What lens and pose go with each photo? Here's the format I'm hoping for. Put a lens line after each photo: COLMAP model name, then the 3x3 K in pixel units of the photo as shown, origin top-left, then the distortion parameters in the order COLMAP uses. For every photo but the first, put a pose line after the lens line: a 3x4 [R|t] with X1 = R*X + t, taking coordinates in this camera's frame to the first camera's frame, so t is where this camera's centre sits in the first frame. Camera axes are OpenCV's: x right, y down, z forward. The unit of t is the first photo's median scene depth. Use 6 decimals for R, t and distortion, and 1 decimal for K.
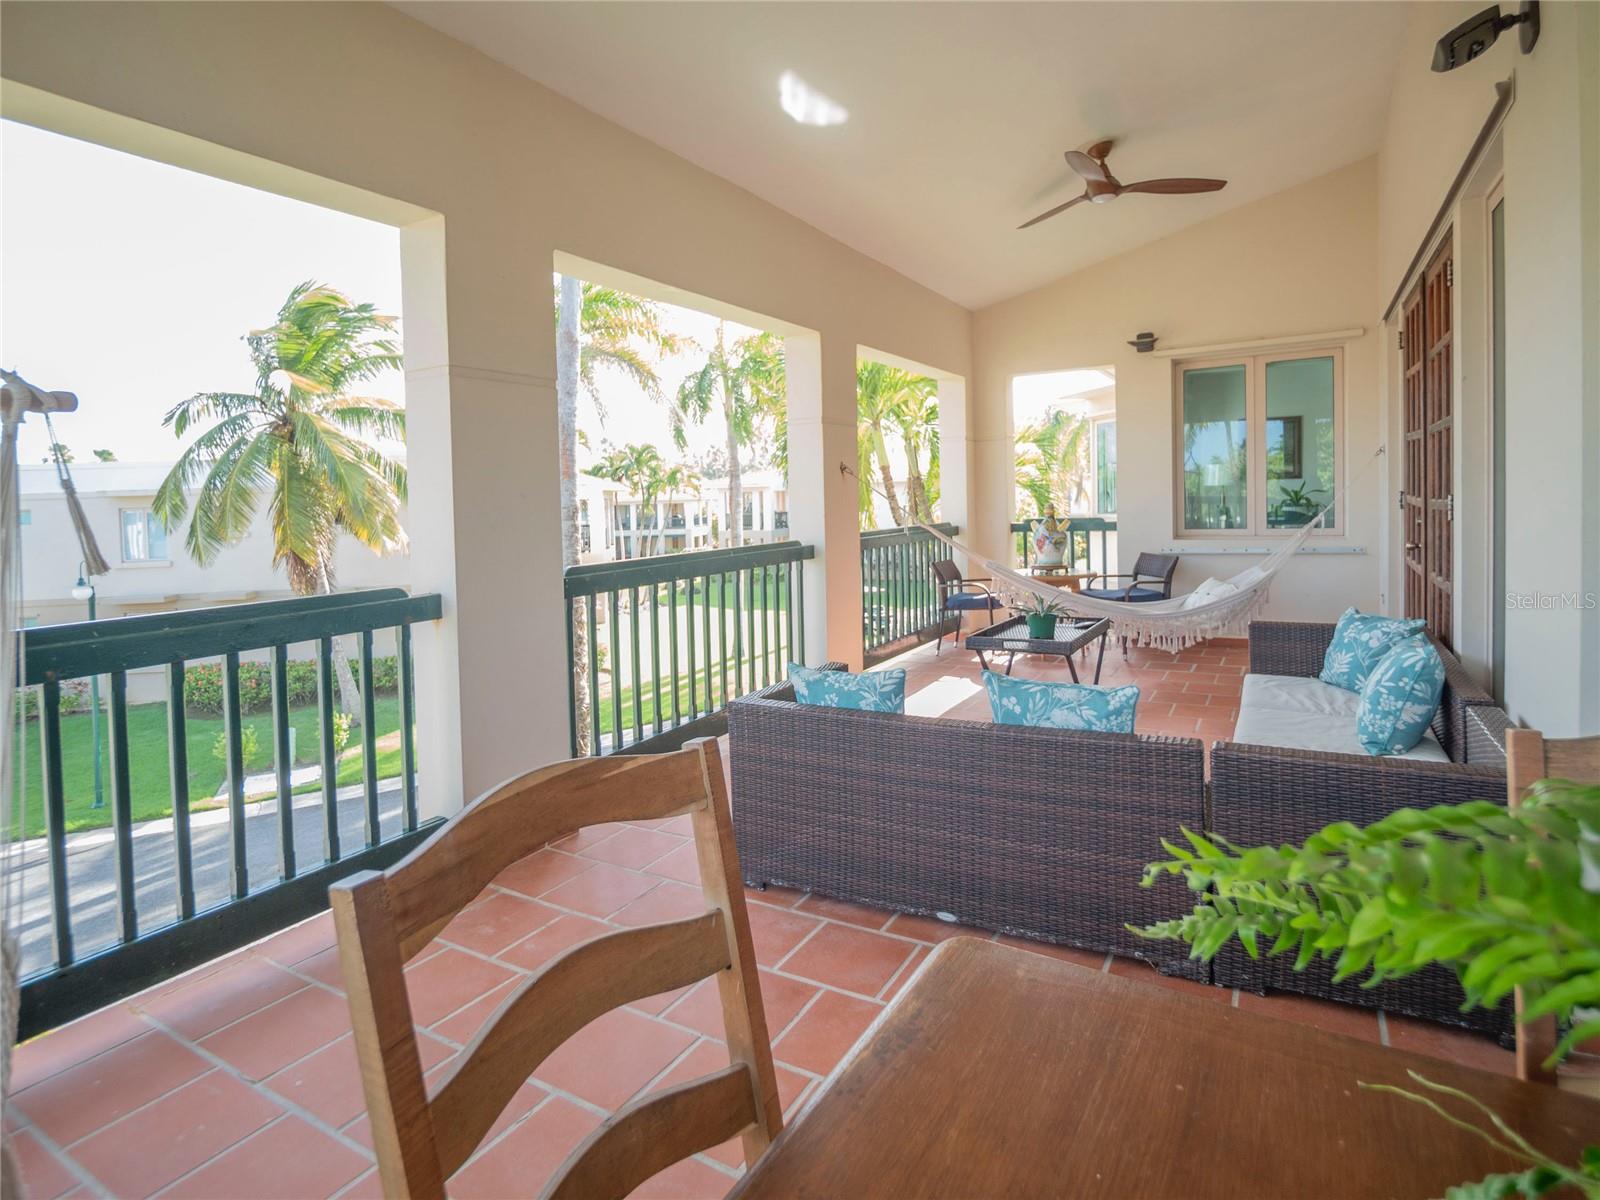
lens RADIAL K [[827.3, 0, 838.5], [0, 827.3, 527.1], [0, 0, 1]] dist [-0.007844, -0.000238]
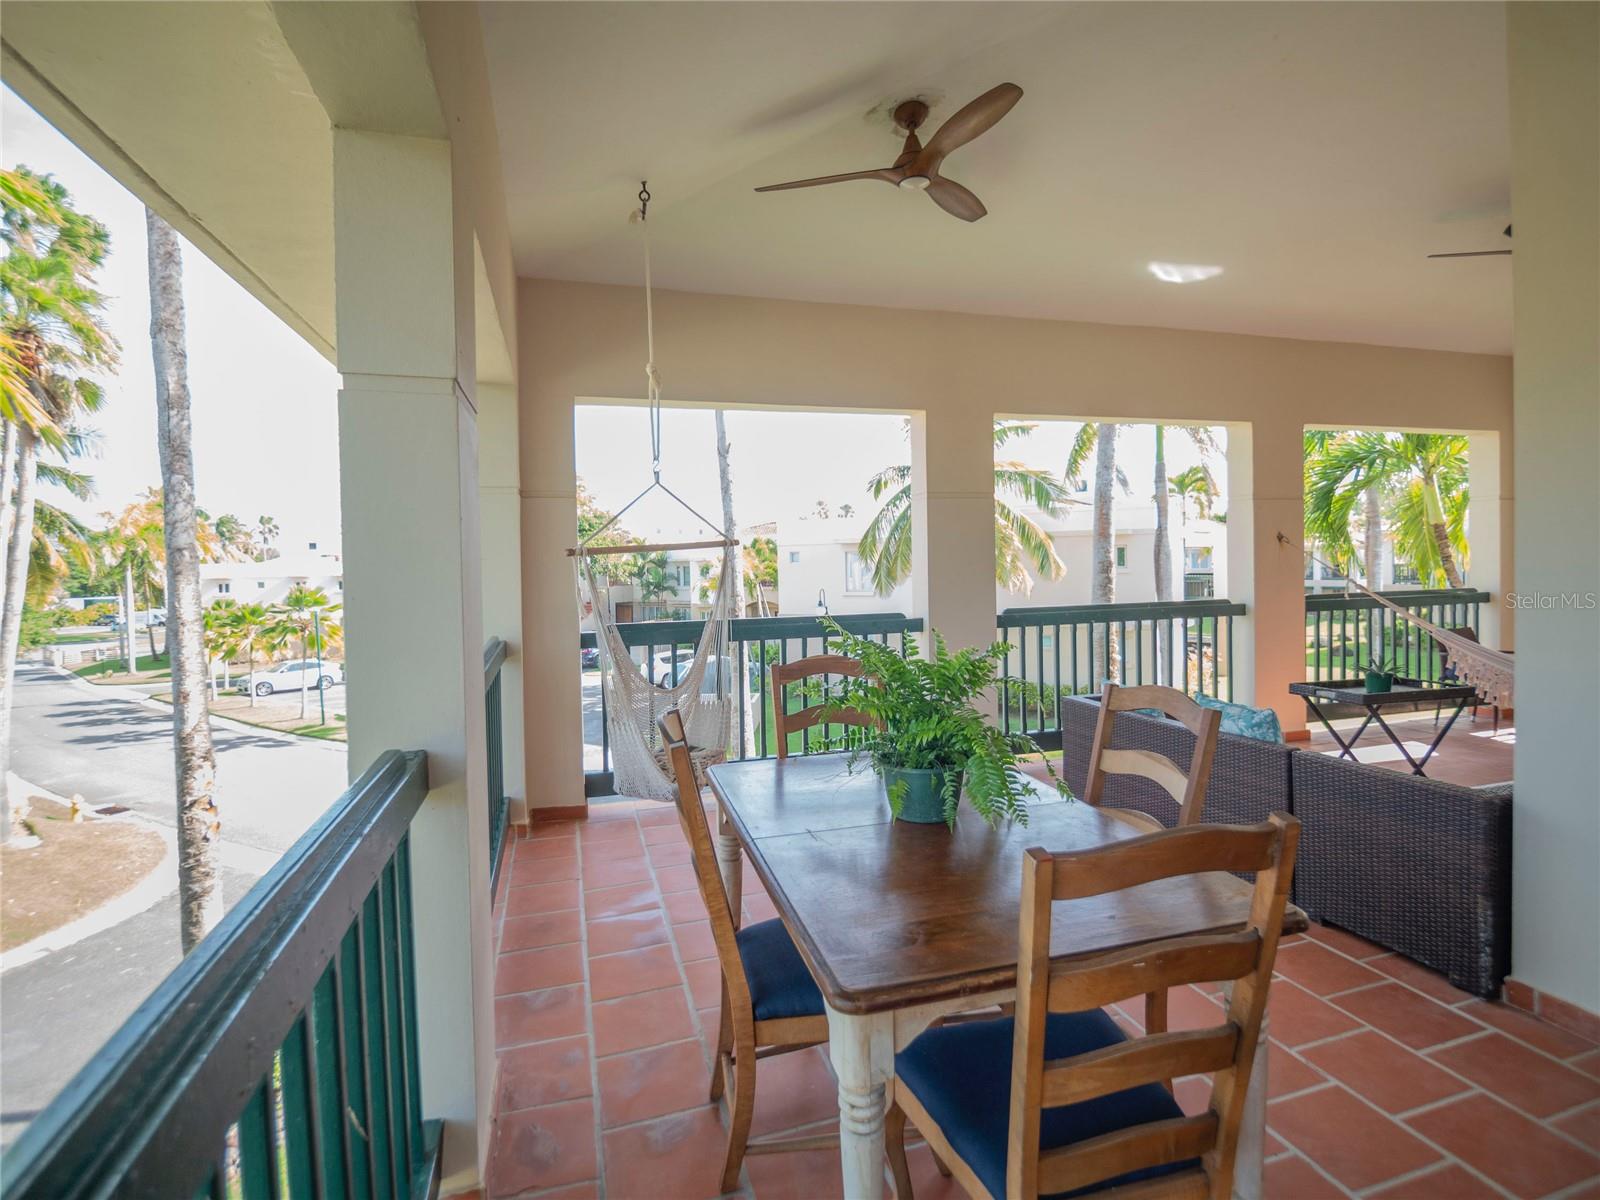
lens RADIAL K [[817.5, 0, 804.8], [0, 817.5, 557.5], [0, 0, 1]] dist [-0.017316, 0.000030]
pose [[0.717243, 0.015619, -0.696648, 0.330757], [-0.029024, 0.999551, -0.007472, -0.017212], [0.696218, 0.025579, 0.717374, -0.263147]]
